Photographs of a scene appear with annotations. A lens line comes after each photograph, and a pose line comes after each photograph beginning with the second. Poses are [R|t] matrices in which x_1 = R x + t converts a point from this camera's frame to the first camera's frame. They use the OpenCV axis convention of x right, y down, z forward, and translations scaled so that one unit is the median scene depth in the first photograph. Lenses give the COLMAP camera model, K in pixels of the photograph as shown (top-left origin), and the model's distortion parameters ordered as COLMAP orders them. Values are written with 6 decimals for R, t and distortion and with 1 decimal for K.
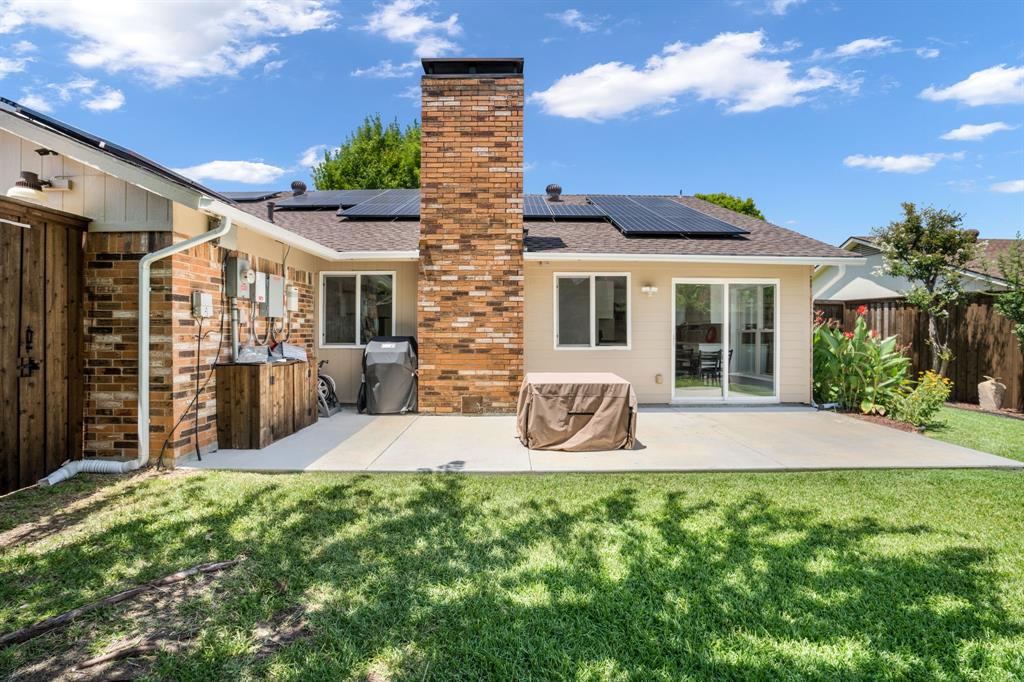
lens RADIAL K [[468.7, 0, 511.6], [0, 468.7, 334.1], [0, 0, 1]] dist [-0.015633, 0.001139]
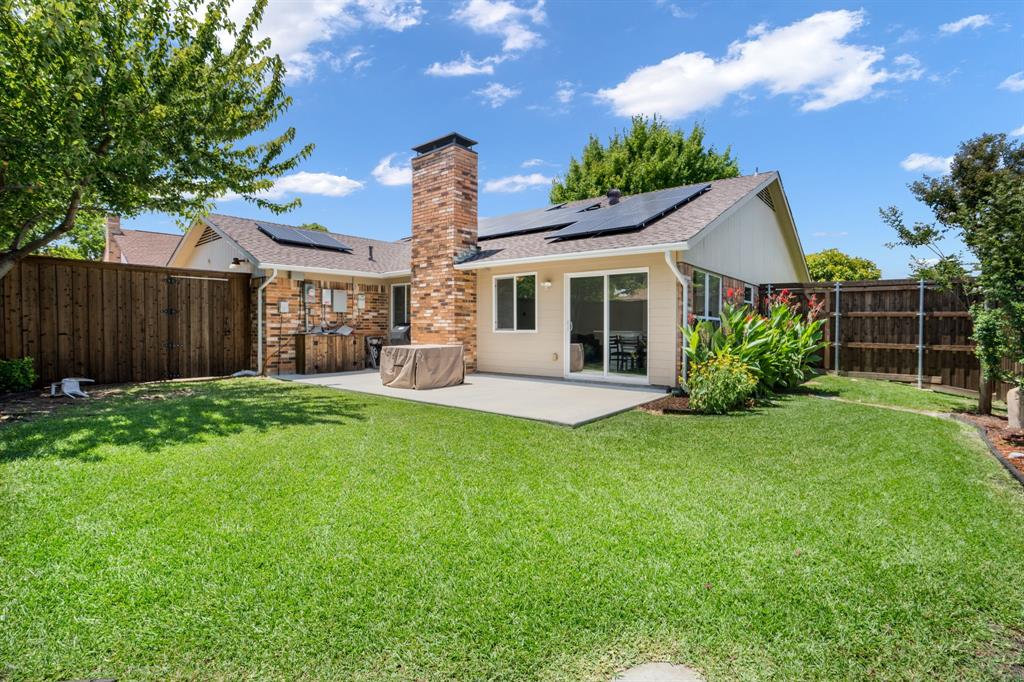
lens RADIAL K [[468.7, 0, 504.7], [0, 468.7, 338.1], [0, 0, 1]] dist [-0.015633, 0.001139]
pose [[0.768126, 0.016701, -0.640081, 1.089935], [-0.005370, 0.999793, 0.019643, 0.025294], [0.640276, -0.011651, 0.768057, -0.031200]]
